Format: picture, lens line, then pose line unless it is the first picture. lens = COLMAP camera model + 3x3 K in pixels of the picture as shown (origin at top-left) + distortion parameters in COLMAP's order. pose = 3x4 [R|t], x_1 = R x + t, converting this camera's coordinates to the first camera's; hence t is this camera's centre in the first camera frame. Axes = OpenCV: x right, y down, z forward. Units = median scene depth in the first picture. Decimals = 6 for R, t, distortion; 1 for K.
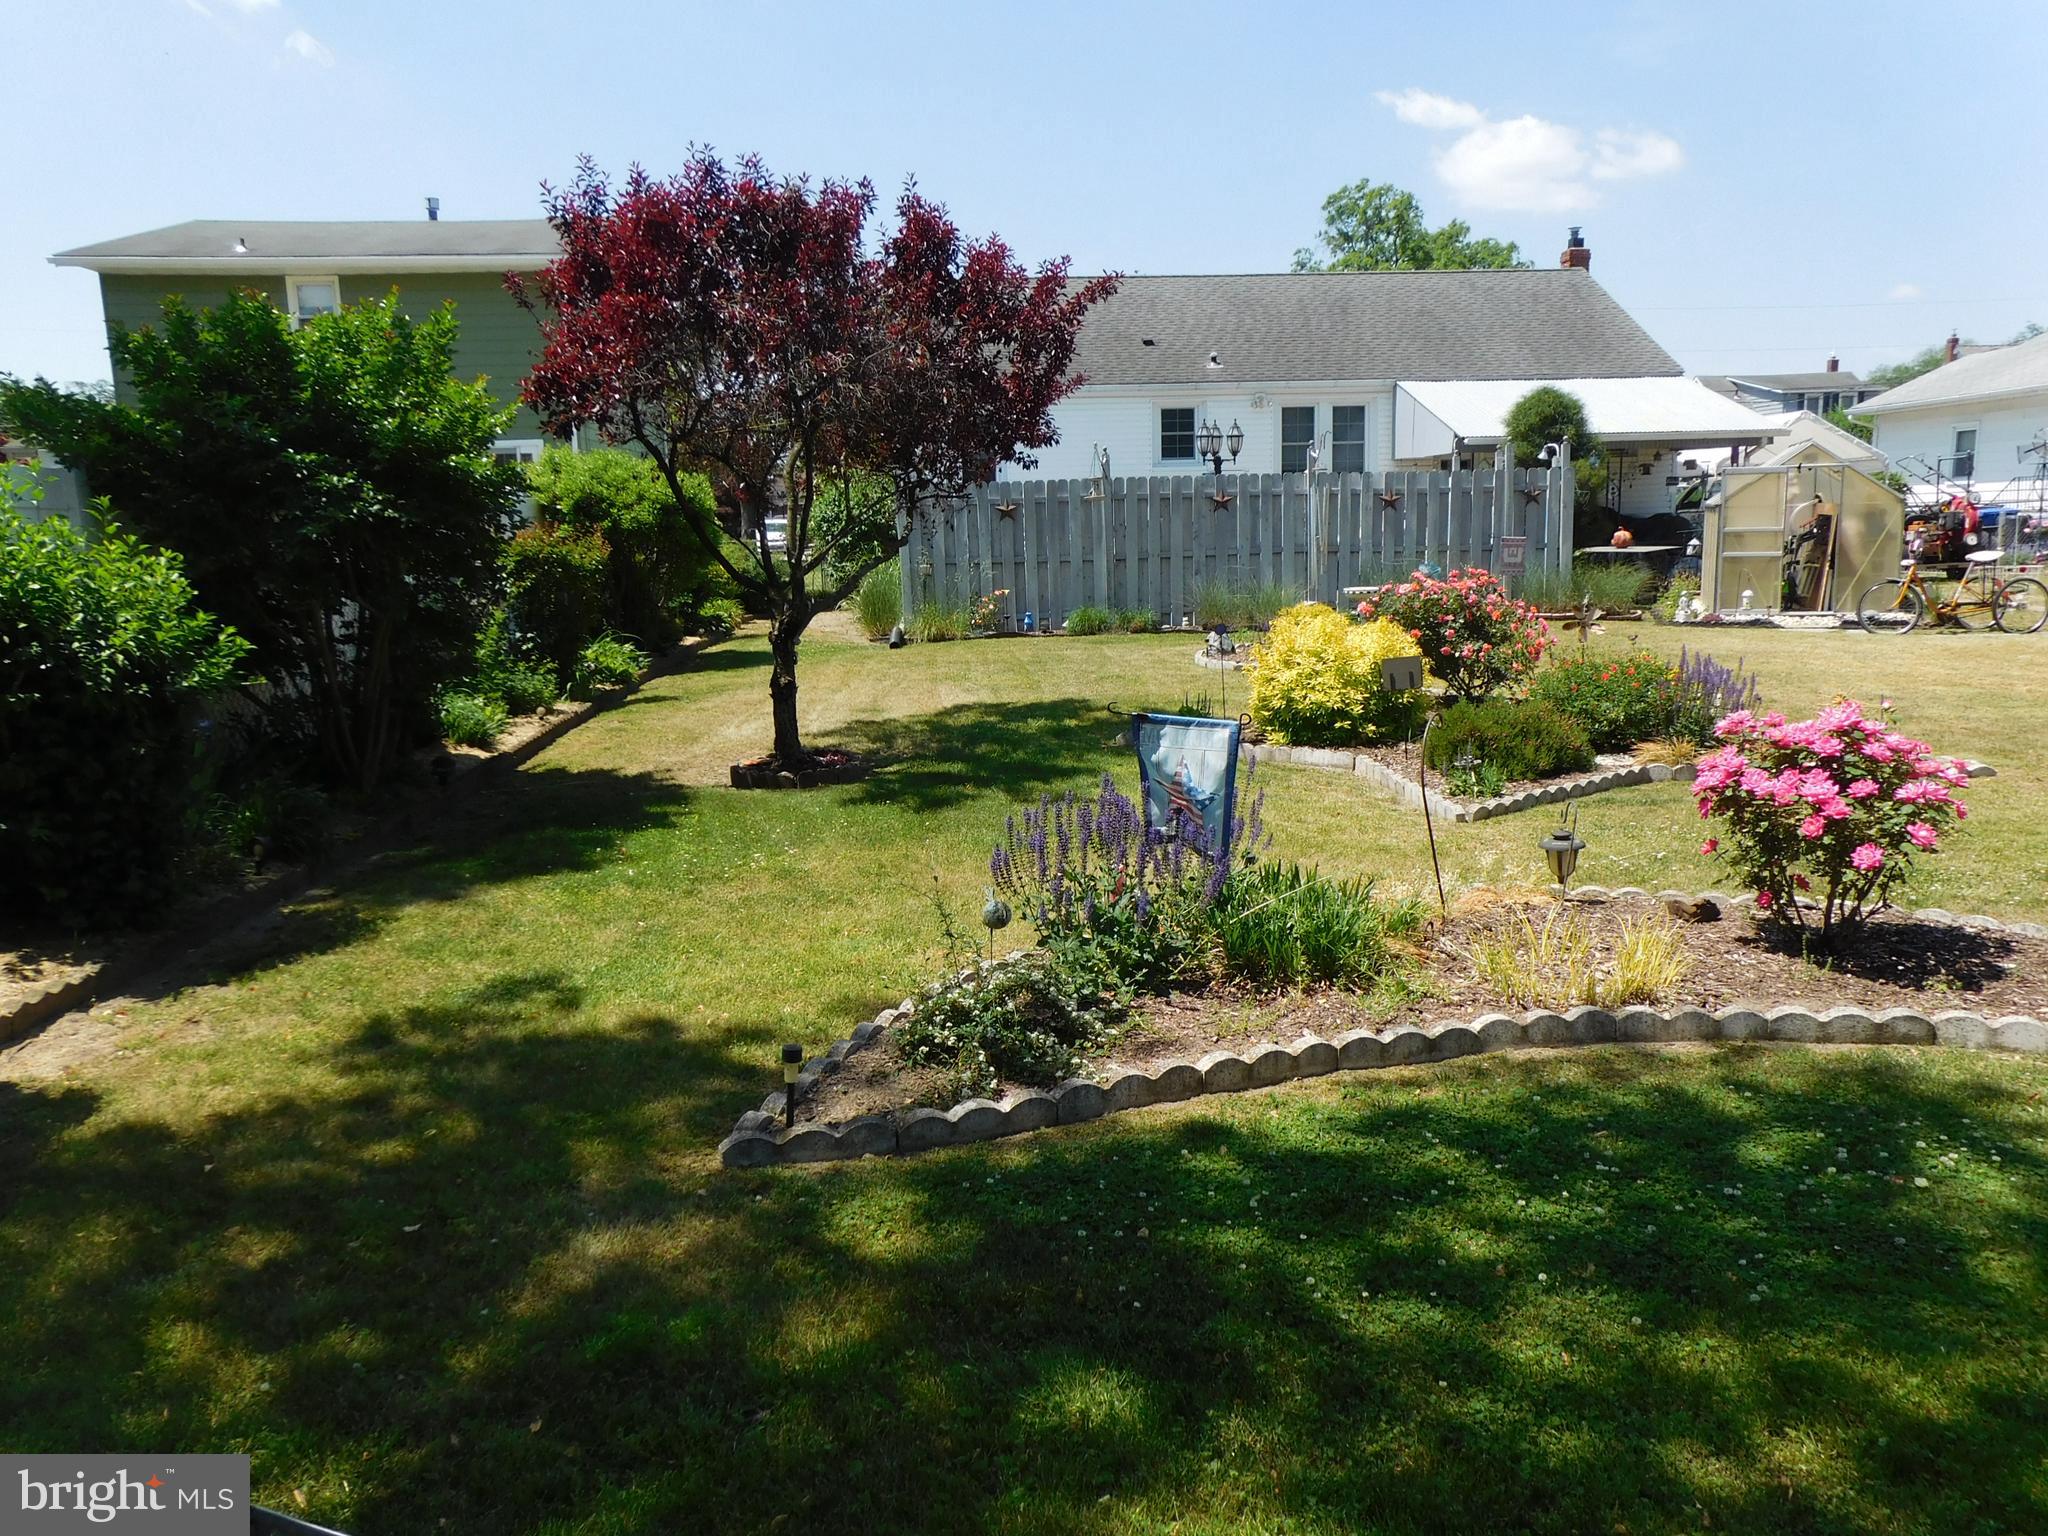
lens RADIAL K [[1542.3, 0, 1033.9], [0, 1542.3, 770.3], [0, 0, 1]] dist [-0.038070, 0.100060]
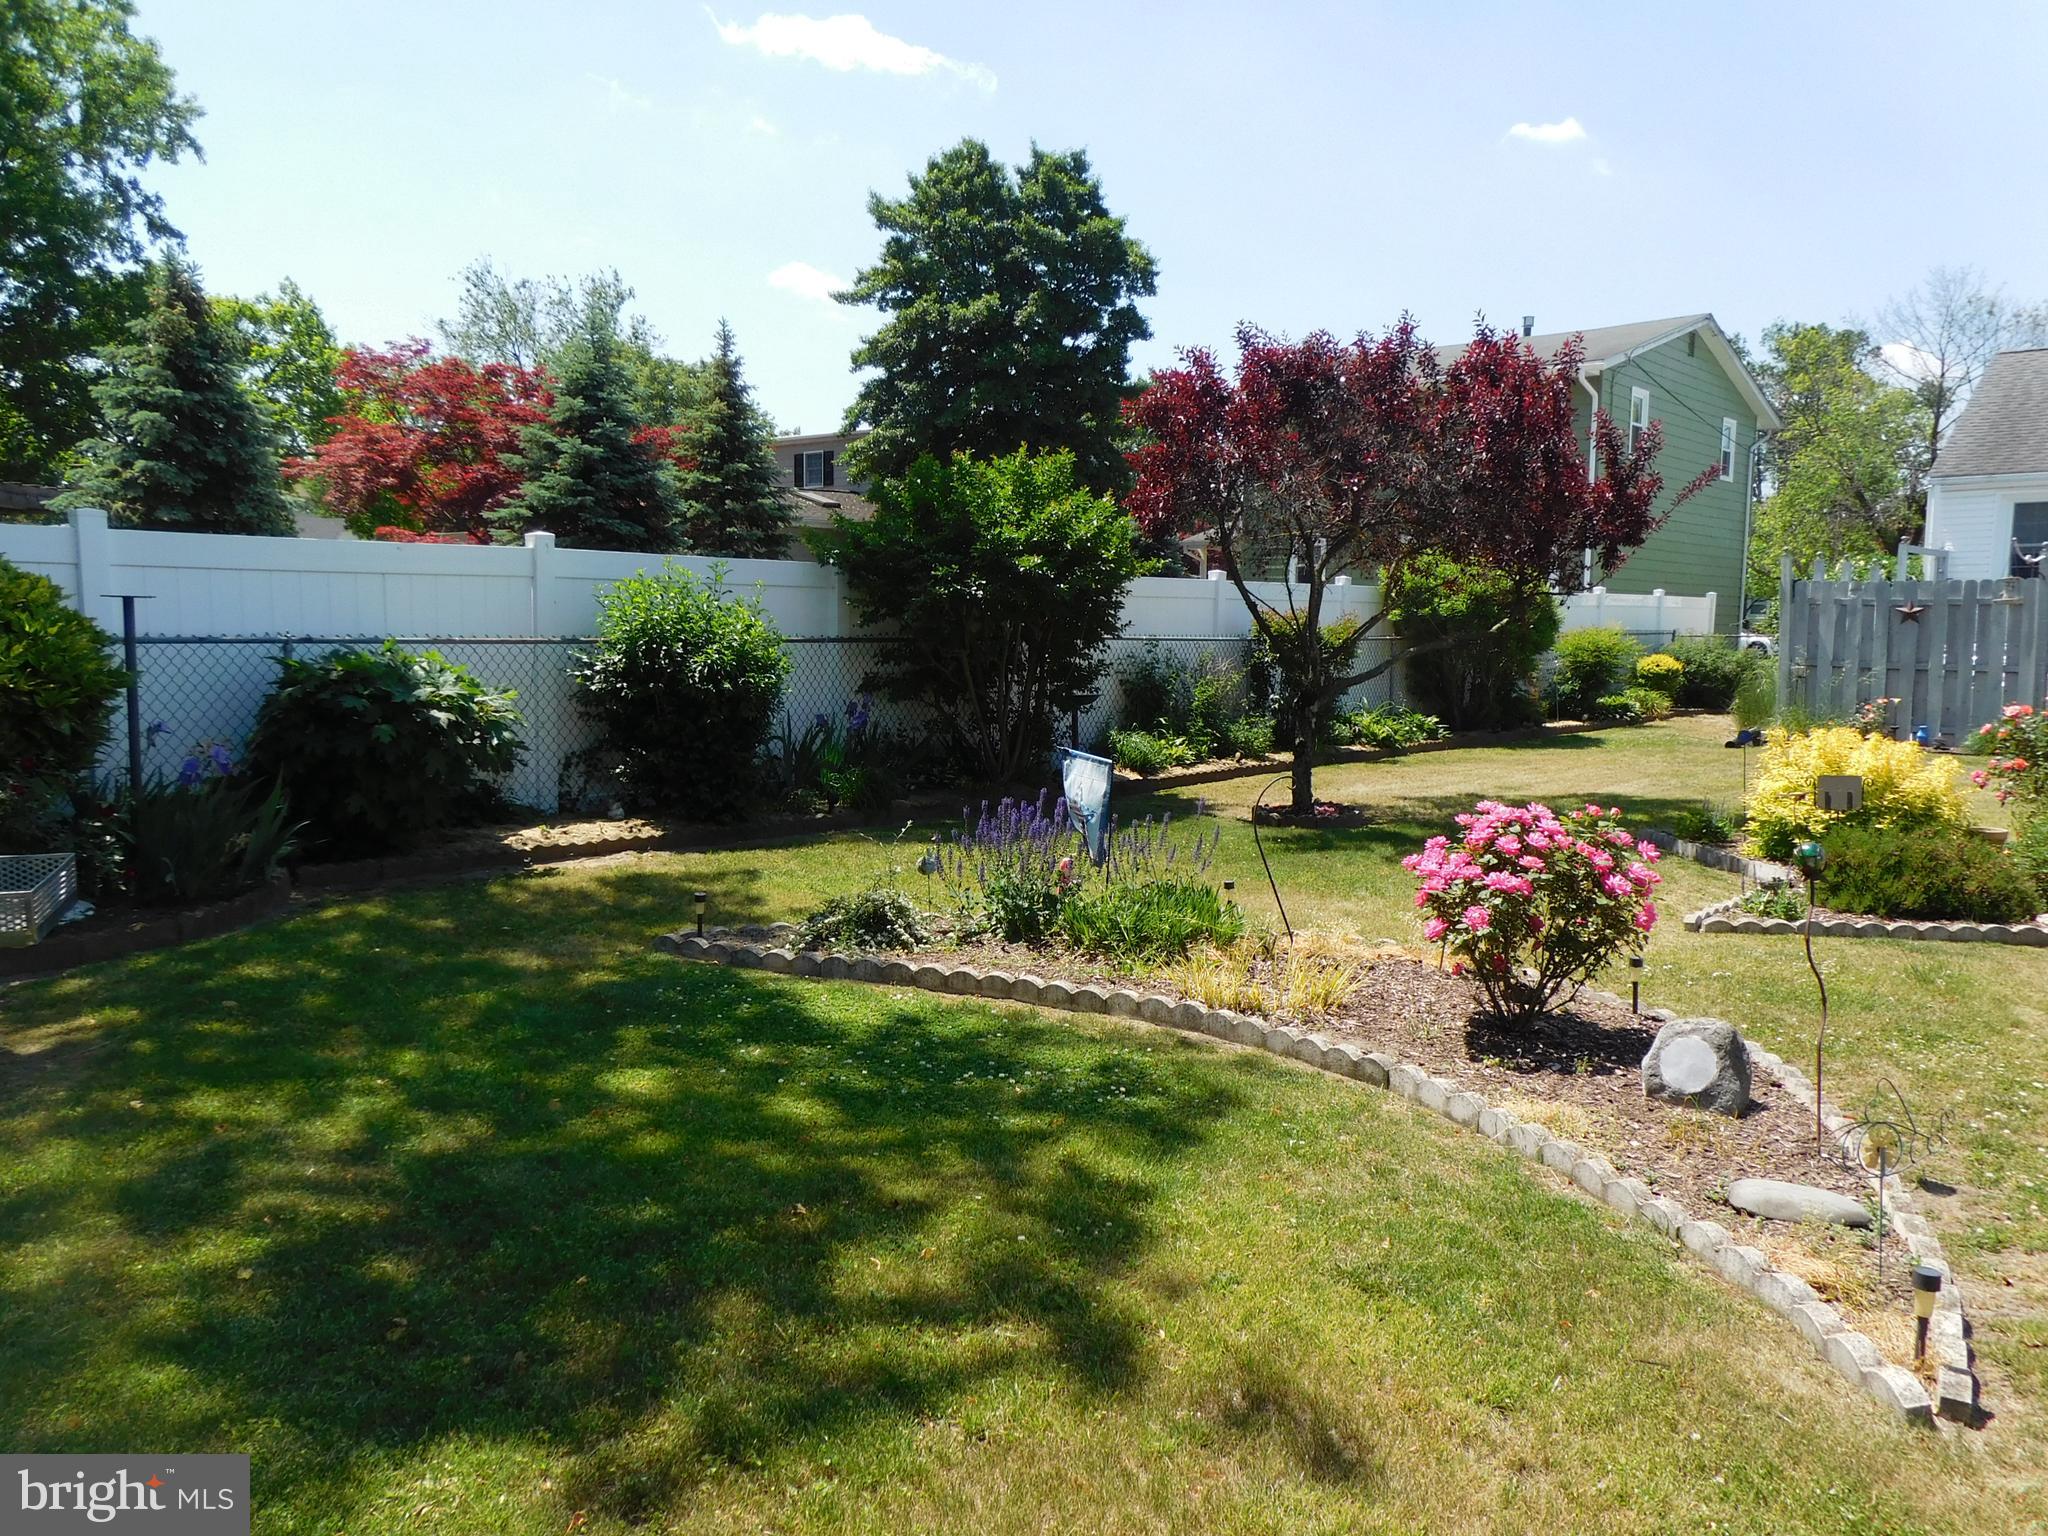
lens RADIAL K [[1542.3, 0, 1033.9], [0, 1542.3, 770.3], [0, 0, 1]] dist [-0.038070, 0.100060]
pose [[0.708676, 0.104110, -0.697810, 0.184472], [-0.142304, 0.989818, 0.003157, -0.003424], [0.691034, 0.097064, 0.716276, -0.002707]]
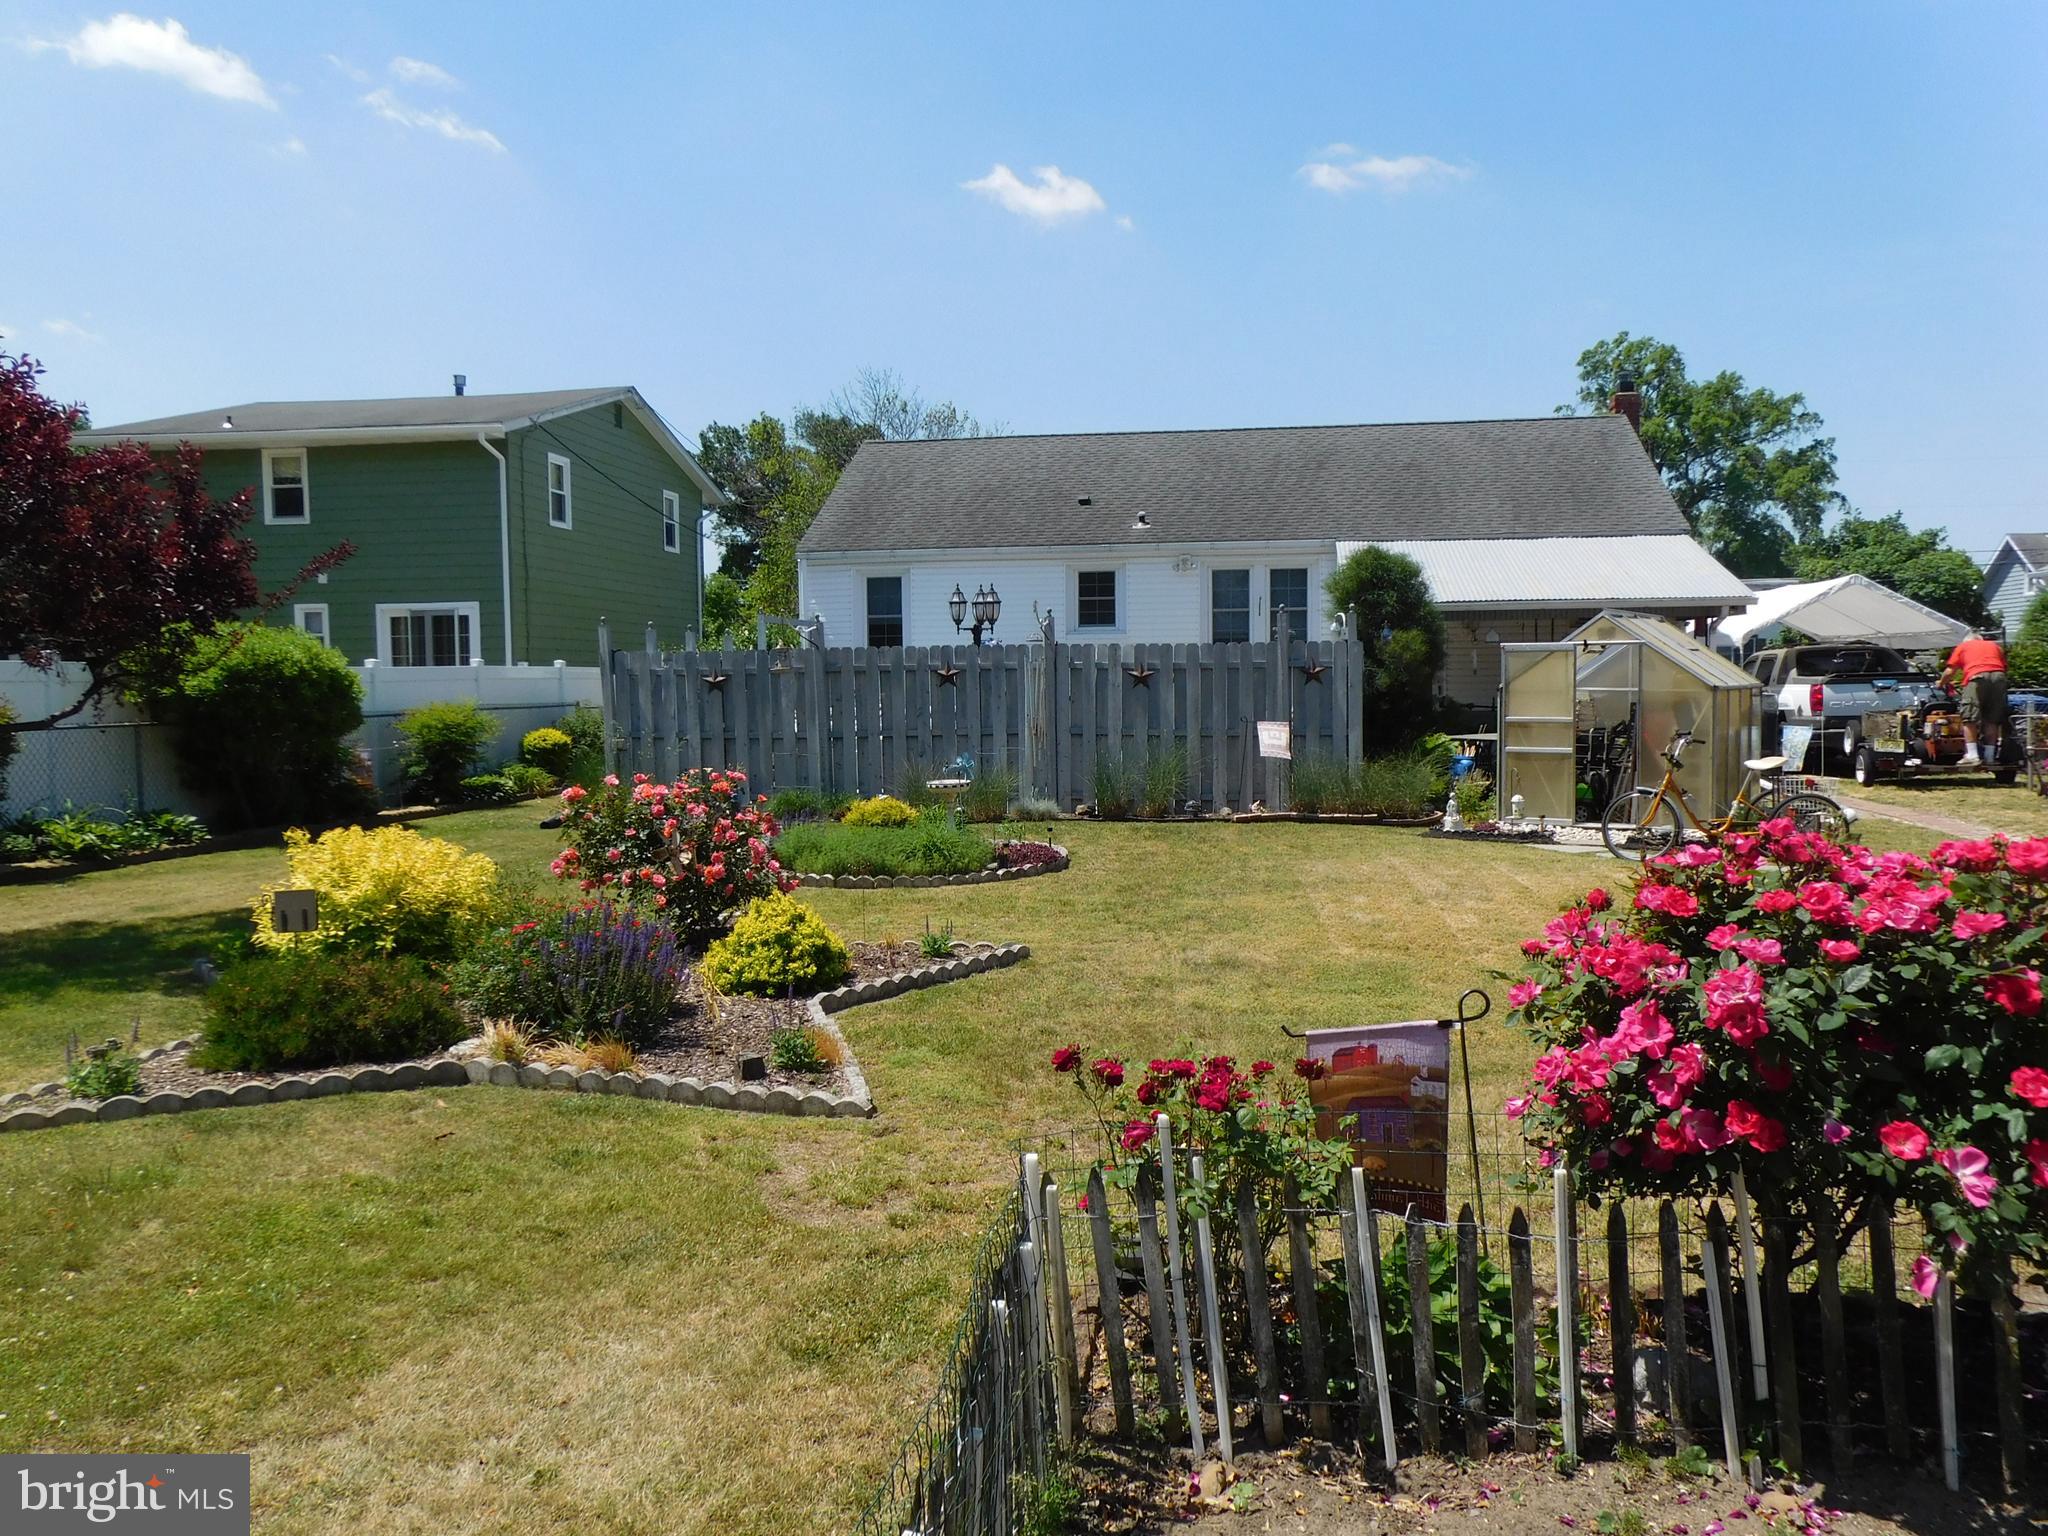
lens RADIAL K [[1542.3, 0, 1033.9], [0, 1542.3, 770.3], [0, 0, 1]] dist [-0.038070, 0.100060]
pose [[0.975376, 0.028098, -0.218750, 0.261981], [-0.050215, 0.994093, -0.096214, -0.026632], [0.214755, 0.104830, 0.971026, 0.110131]]
